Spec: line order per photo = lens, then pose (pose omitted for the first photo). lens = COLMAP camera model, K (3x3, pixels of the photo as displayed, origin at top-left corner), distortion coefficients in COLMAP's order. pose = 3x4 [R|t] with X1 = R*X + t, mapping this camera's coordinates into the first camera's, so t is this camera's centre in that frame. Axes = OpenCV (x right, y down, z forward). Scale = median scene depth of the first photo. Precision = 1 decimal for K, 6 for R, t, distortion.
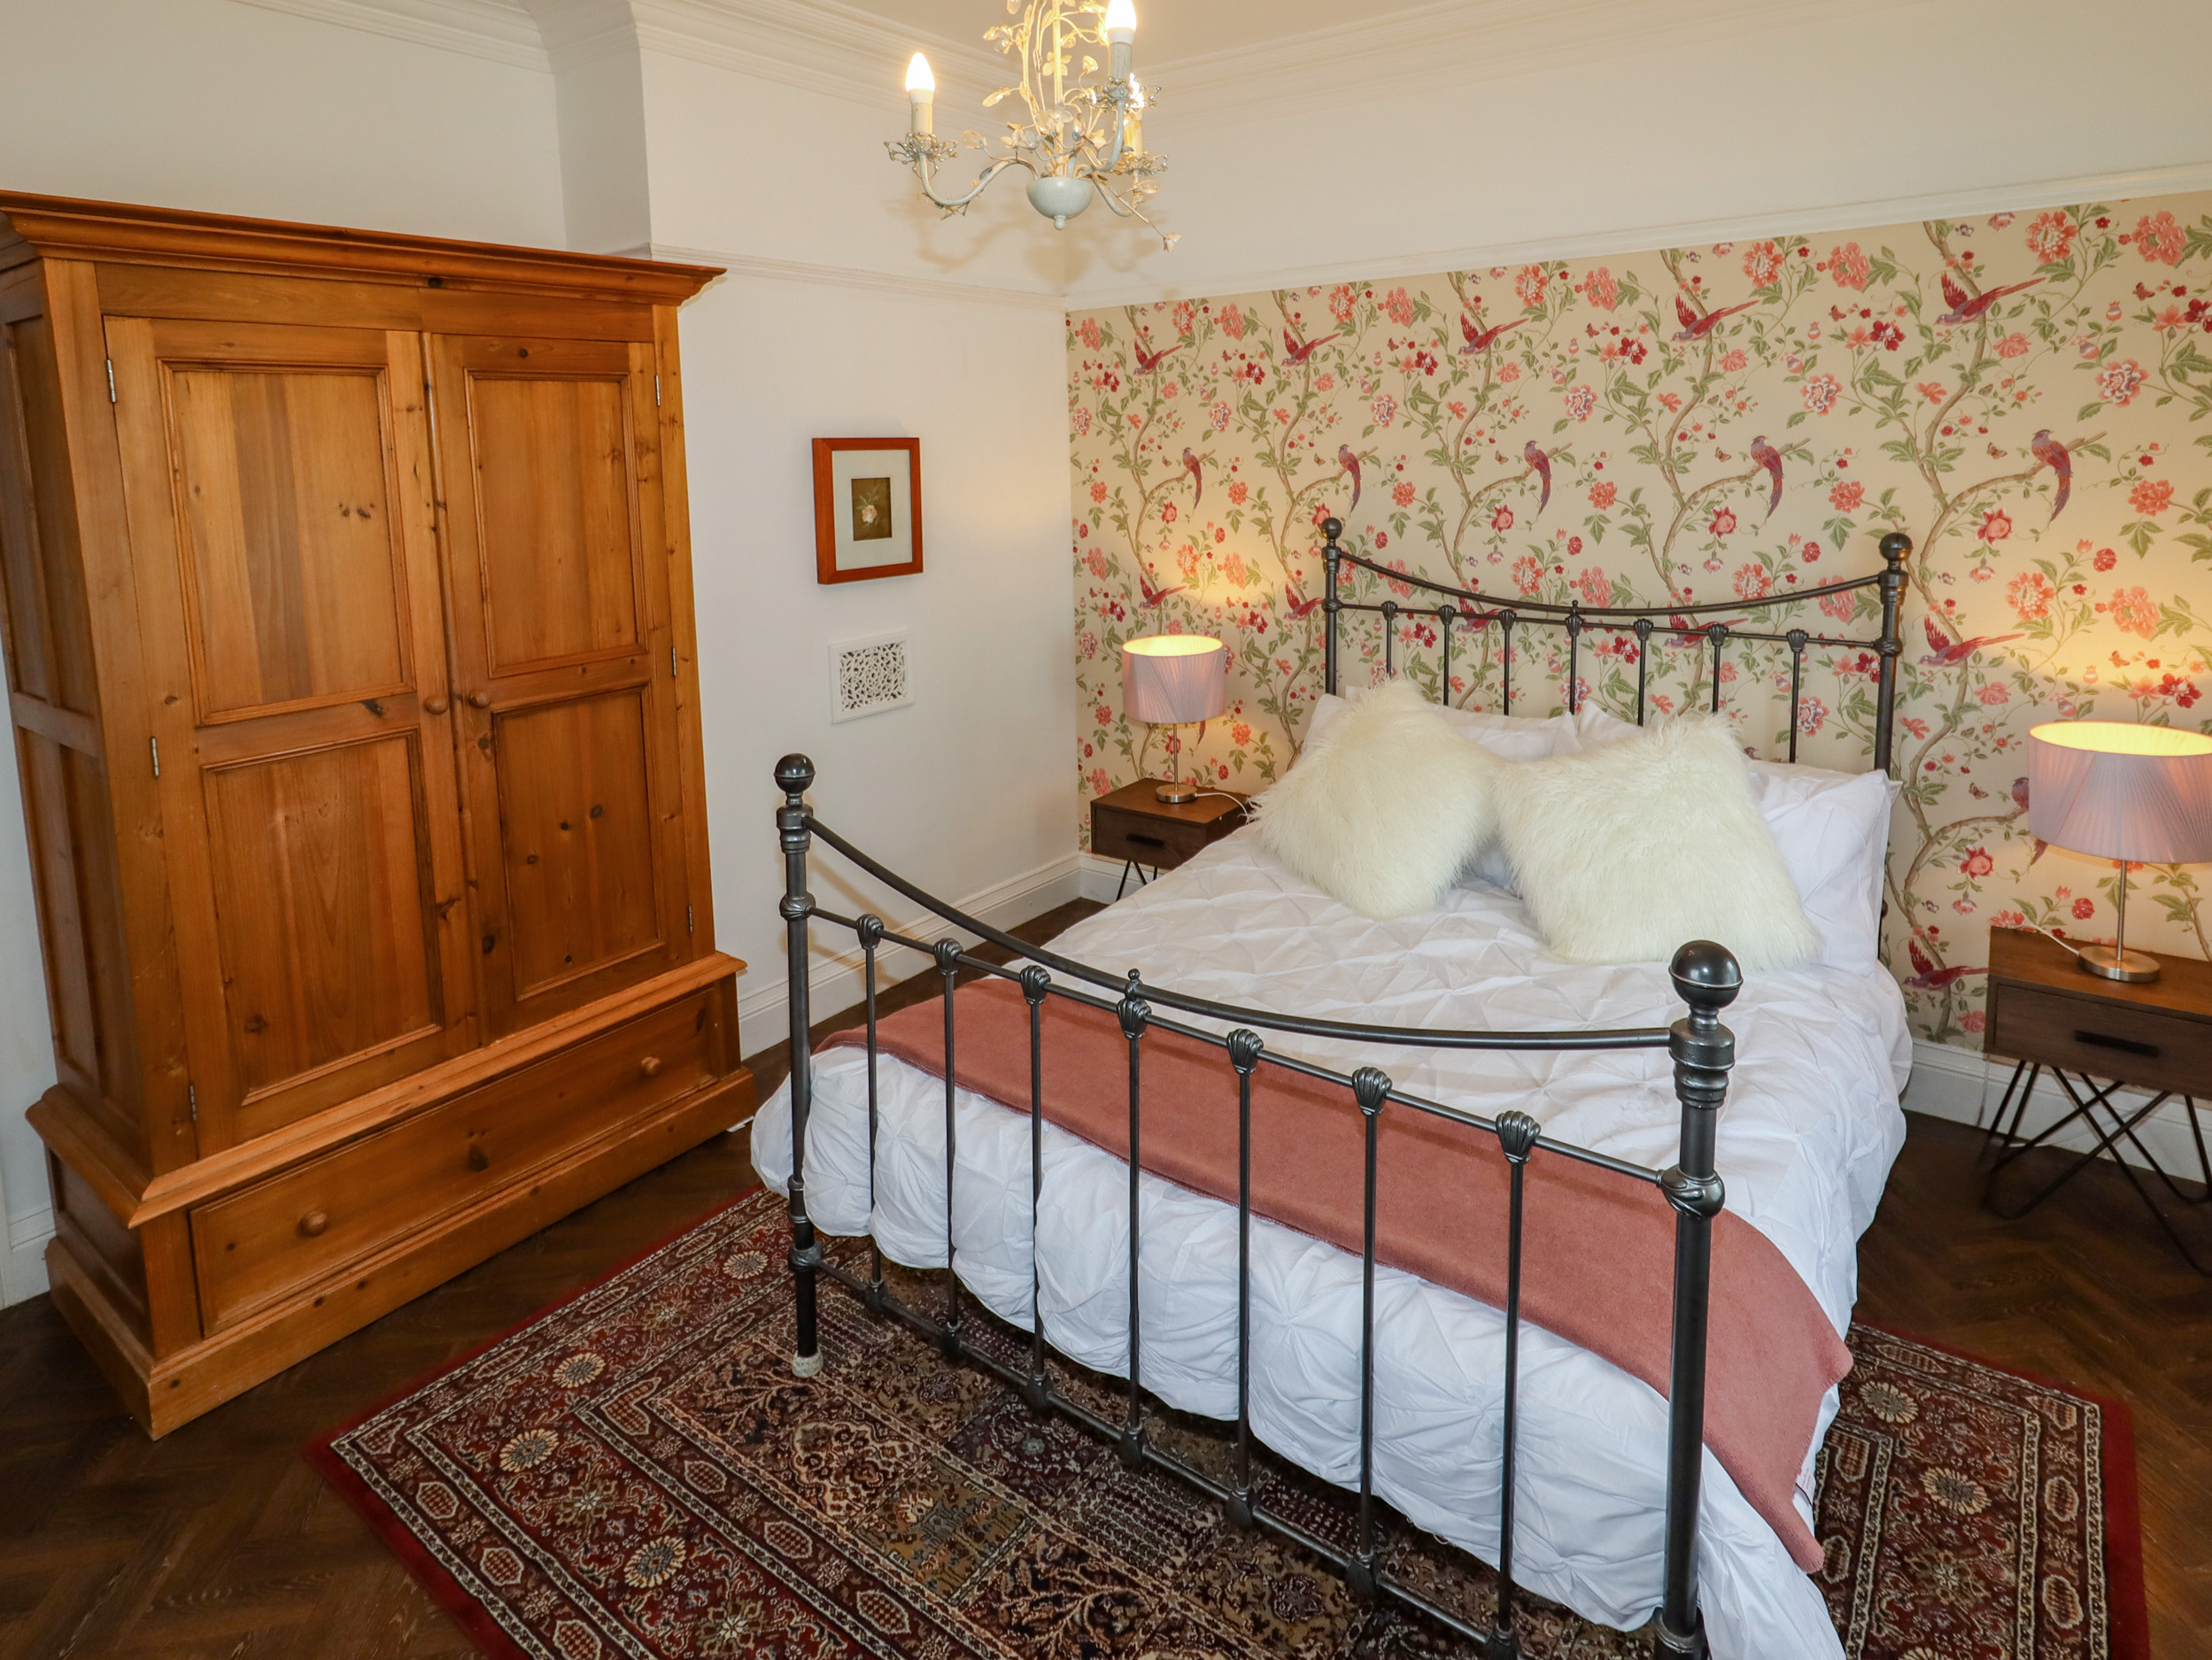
lens RADIAL K [[1207.8, 0, 1067.4], [0, 1207.8, 723.8], [0, 0, 1]] dist [0.016315, -0.004393]
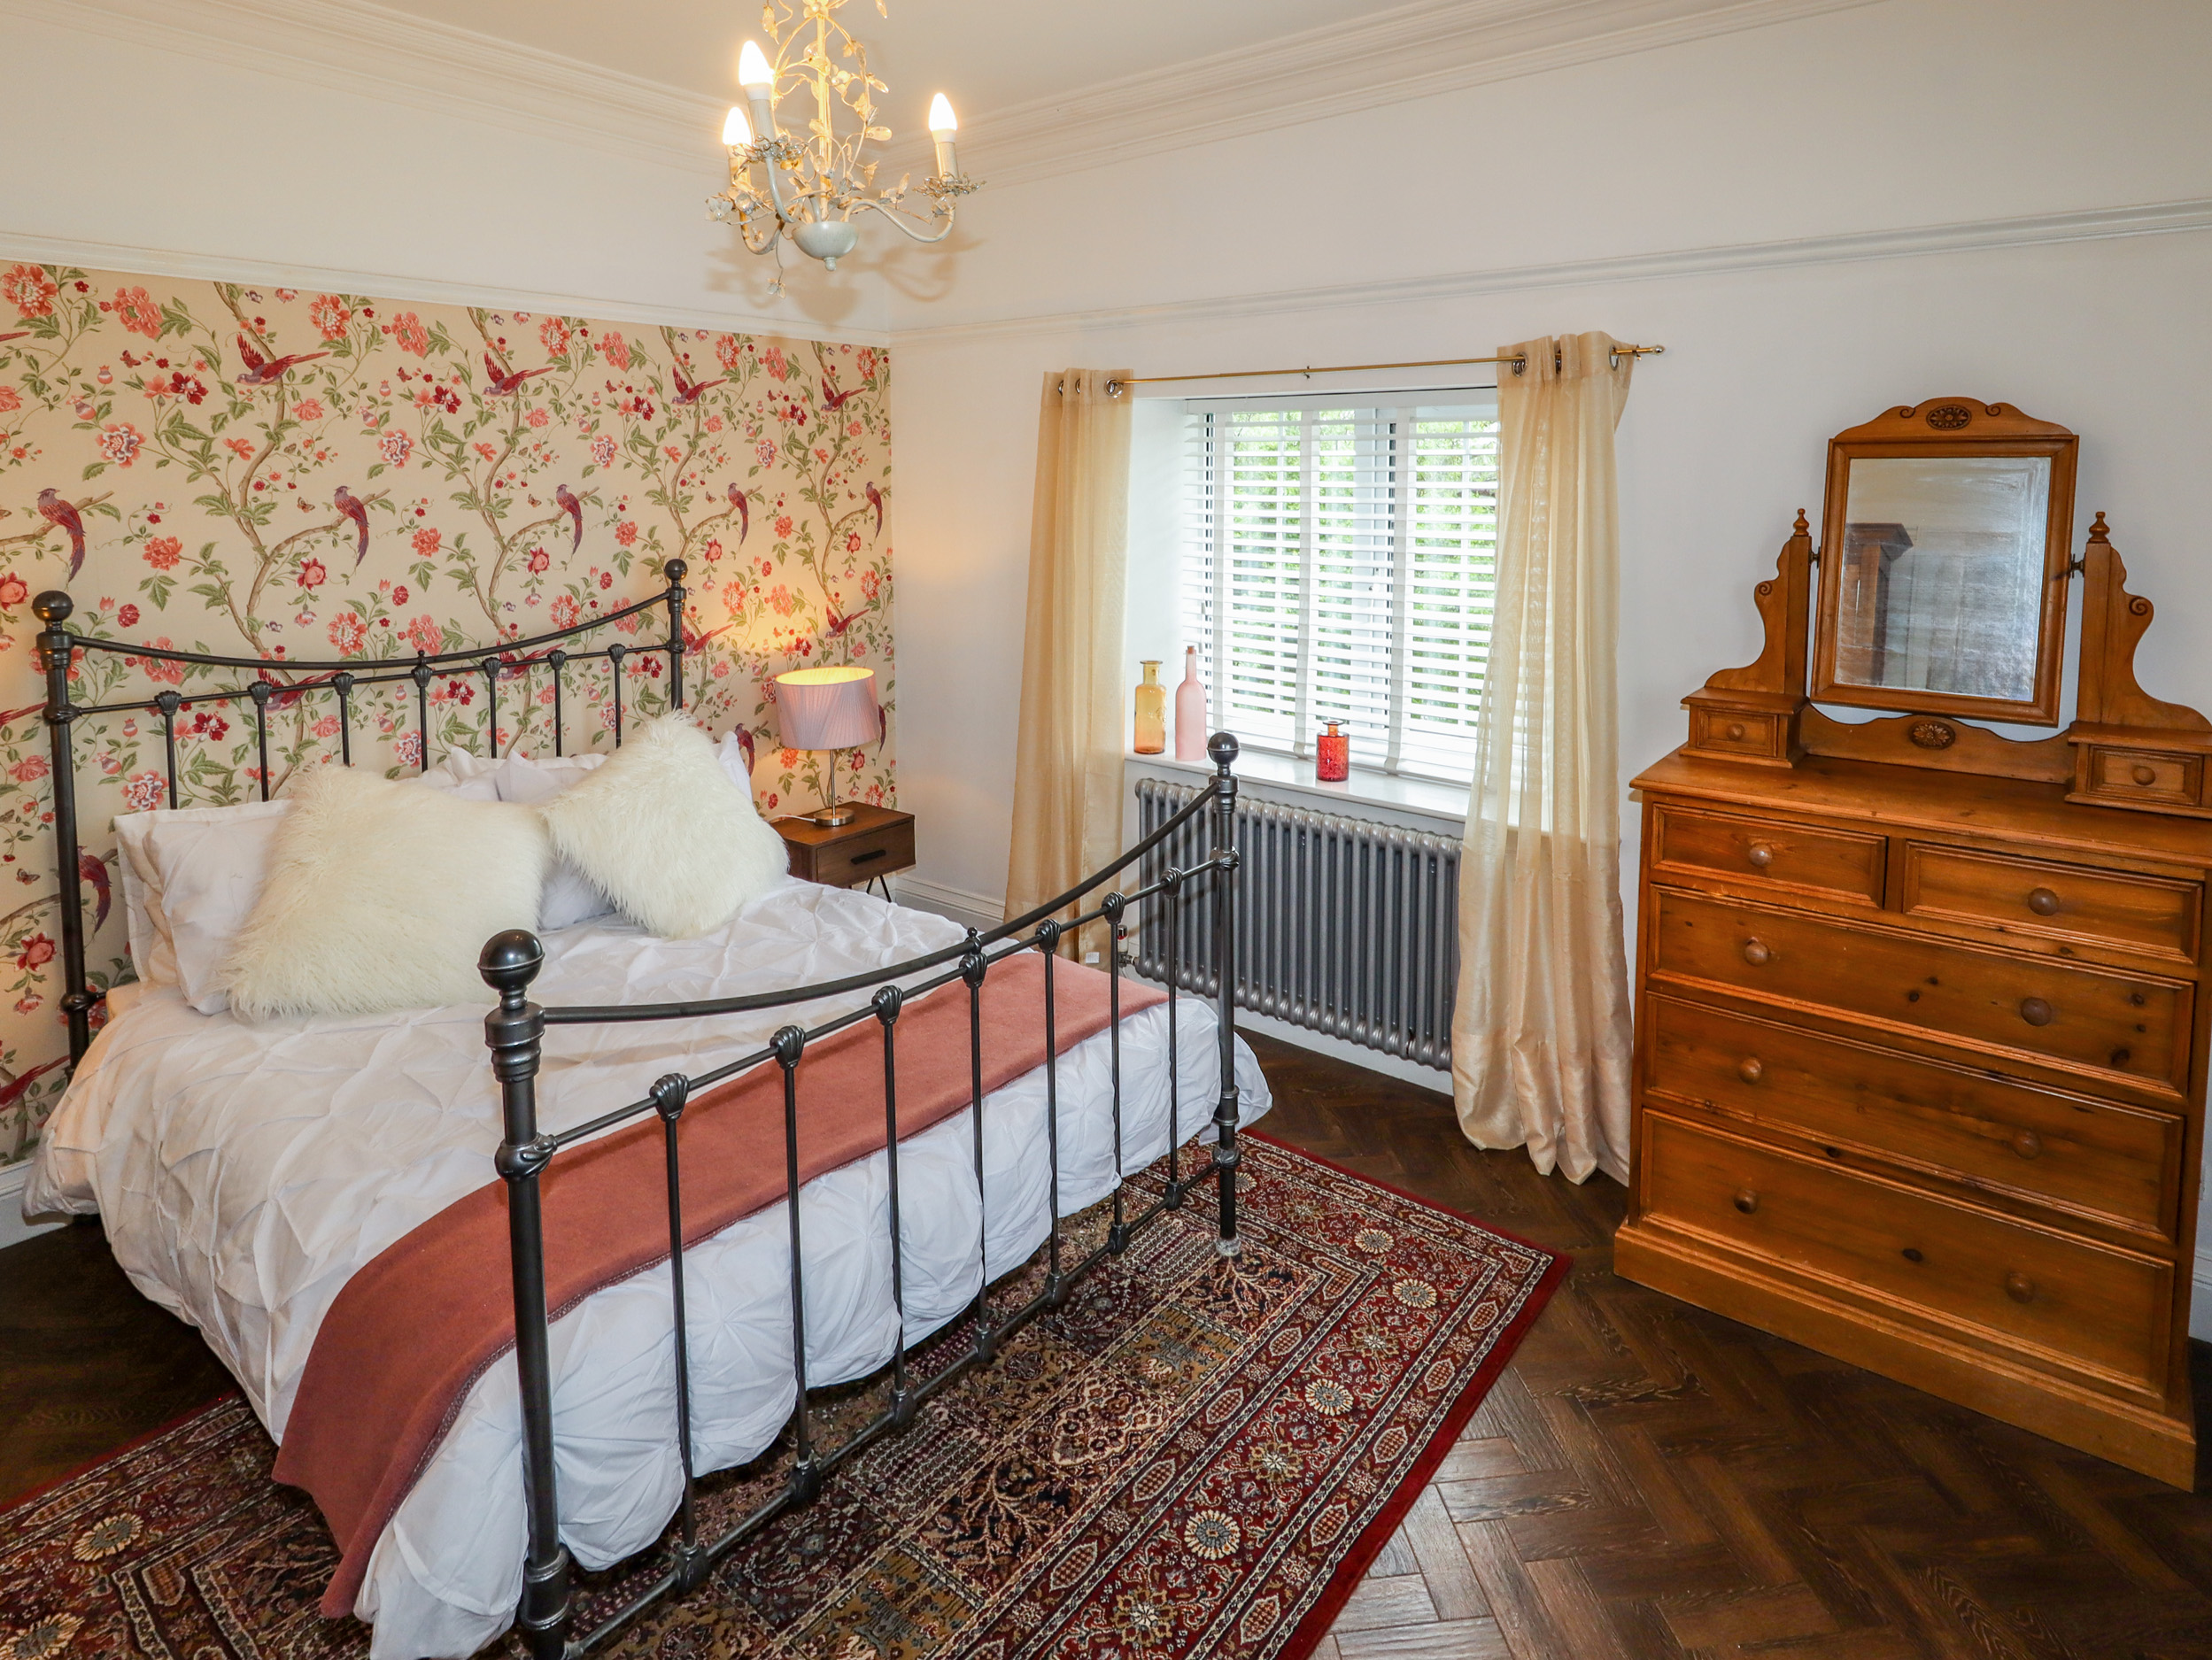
lens RADIAL K [[1207.8, 0, 1090.4], [0, 1207.8, 823.2], [0, 0, 1]] dist [0.016315, -0.004393]
pose [[0.054804, -0.256161, 0.965079, -0.667921], [0.230560, 0.943659, 0.237383, -0.095584], [-0.971513, 0.209499, 0.110777, 0.476002]]
